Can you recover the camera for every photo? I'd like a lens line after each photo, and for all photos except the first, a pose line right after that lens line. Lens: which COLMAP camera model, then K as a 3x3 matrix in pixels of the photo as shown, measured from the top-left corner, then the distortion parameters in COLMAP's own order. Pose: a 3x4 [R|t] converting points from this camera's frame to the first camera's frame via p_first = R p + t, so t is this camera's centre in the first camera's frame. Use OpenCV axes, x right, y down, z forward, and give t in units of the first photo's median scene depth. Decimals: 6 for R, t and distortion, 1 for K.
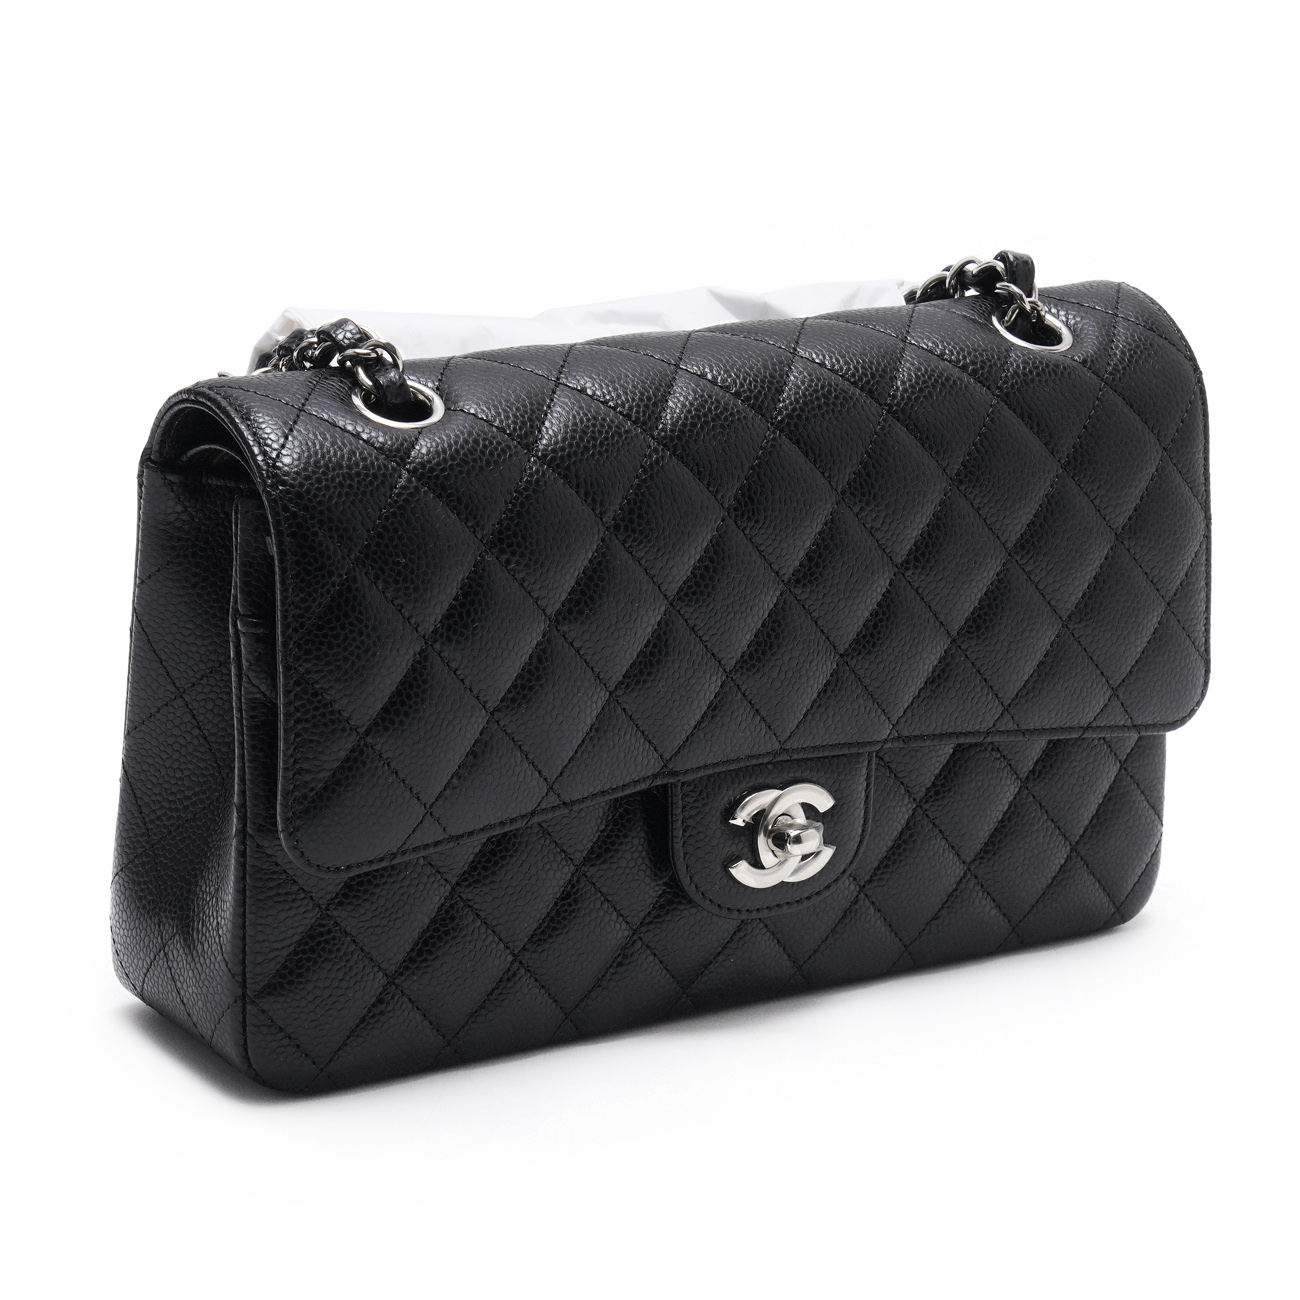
lens RADIAL K [[5640.5, 0, 650.0], [0, 5640.5, 650.0], [0, 0, 1]] dist [0.172815, 0.850912]
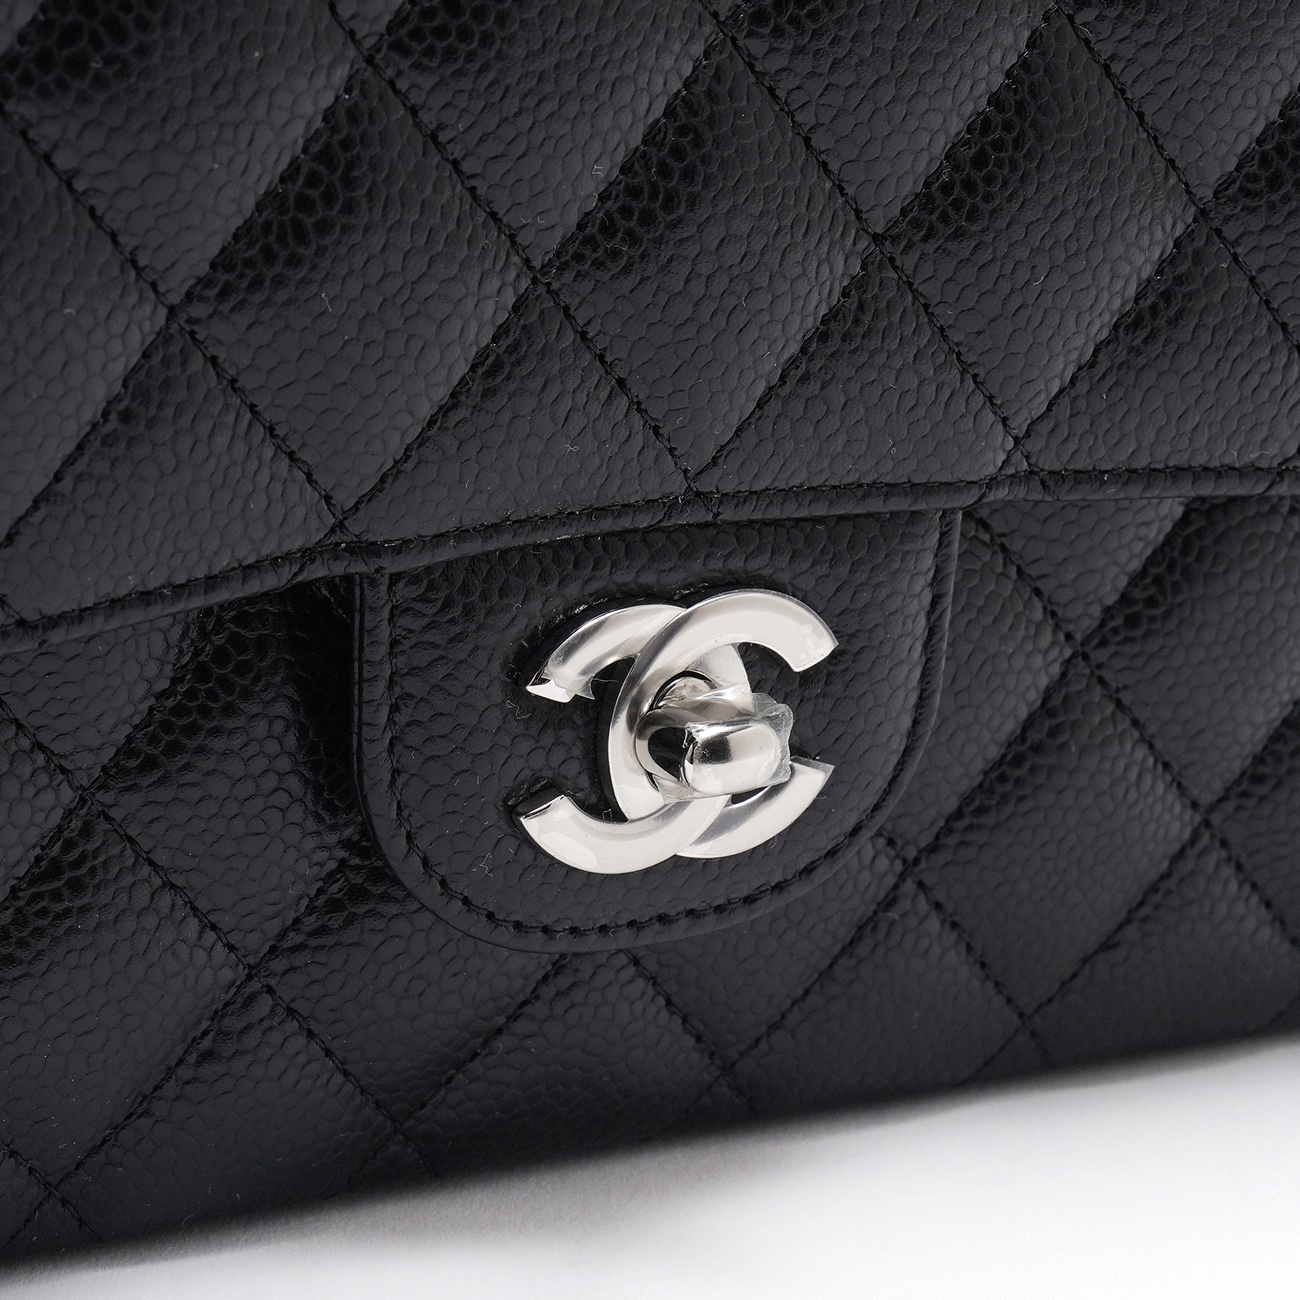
lens RADIAL K [[5640.5, 0, 650.0], [0, 5640.5, 650.0], [0, 0, 1]] dist [0.172815, 0.850912]
pose [[0.996039, 0.066782, -0.058713, 0.042291], [-0.061266, 0.993946, 0.091198, -0.004807], [0.064448, -0.087239, 0.994100, 0.645587]]
